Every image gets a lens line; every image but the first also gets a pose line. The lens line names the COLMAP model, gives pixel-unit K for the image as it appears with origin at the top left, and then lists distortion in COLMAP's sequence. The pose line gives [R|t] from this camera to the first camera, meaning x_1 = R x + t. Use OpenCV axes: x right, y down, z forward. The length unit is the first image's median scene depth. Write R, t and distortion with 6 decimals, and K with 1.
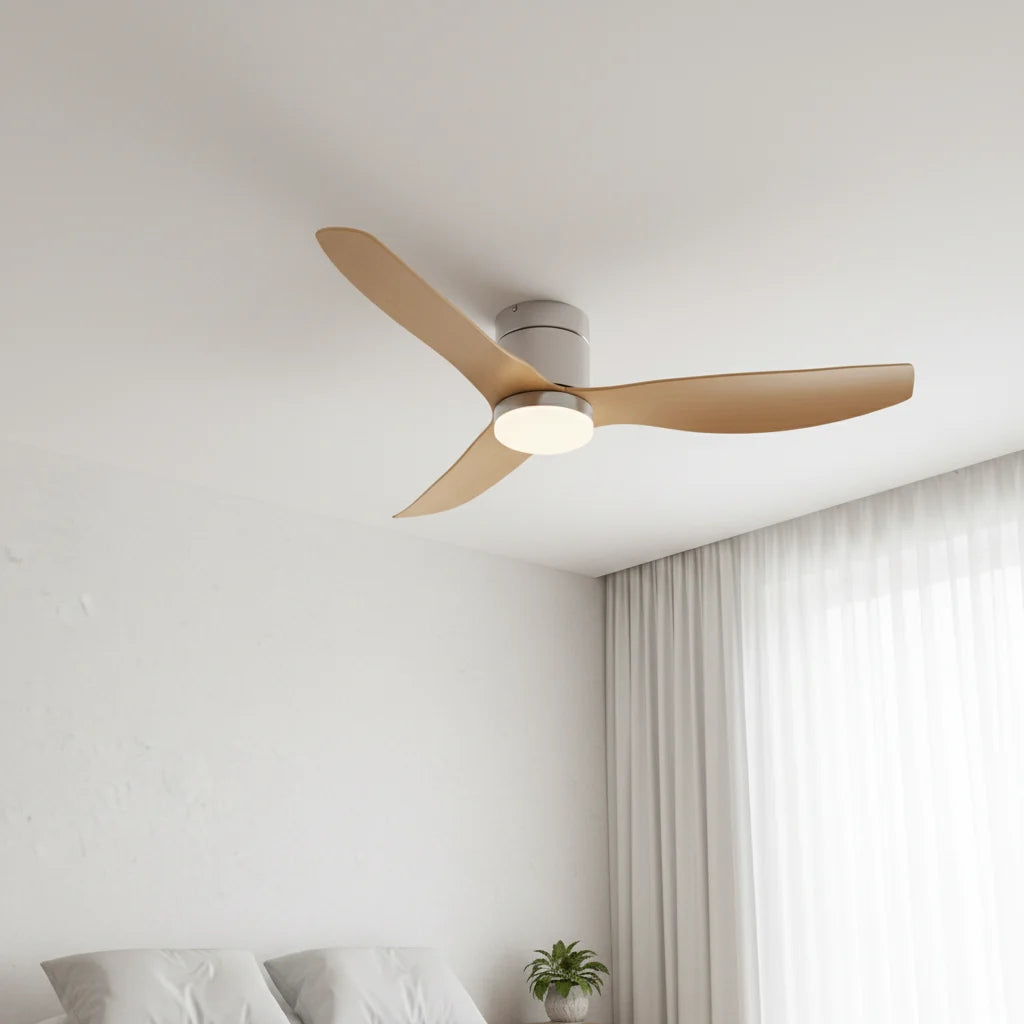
lens RADIAL K [[1195.5, 0, 512.8], [0, 1195.5, 496.0], [0, 0, 1]] dist [-0.011521, -0.035028]
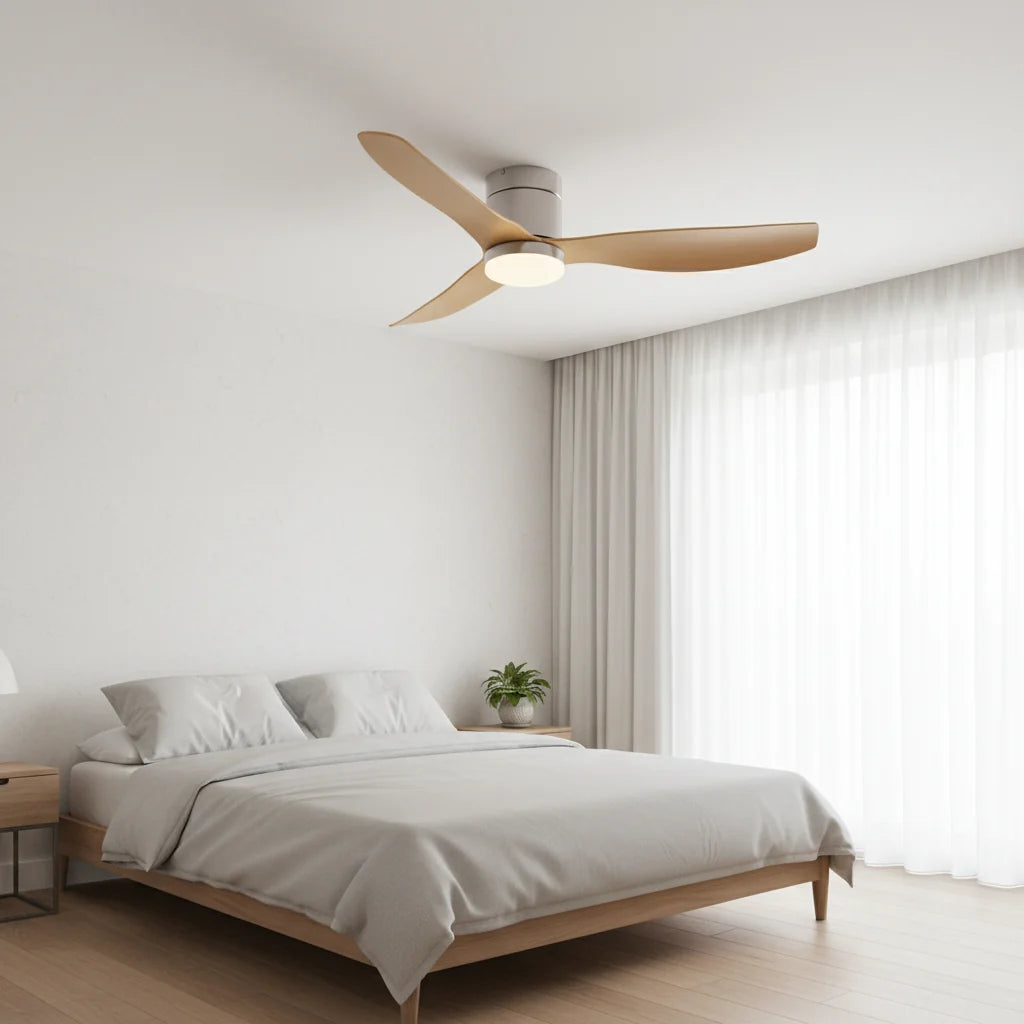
lens RADIAL K [[1195.5, 0, 512.8], [0, 1195.5, 496.0], [0, 0, 1]] dist [-0.011521, -0.035028]
pose [[0.997431, -0.001809, 0.071605, -0.051692], [-0.014312, 0.974487, 0.223988, -0.074436], [-0.070184, -0.224438, 0.971958, -0.166141]]
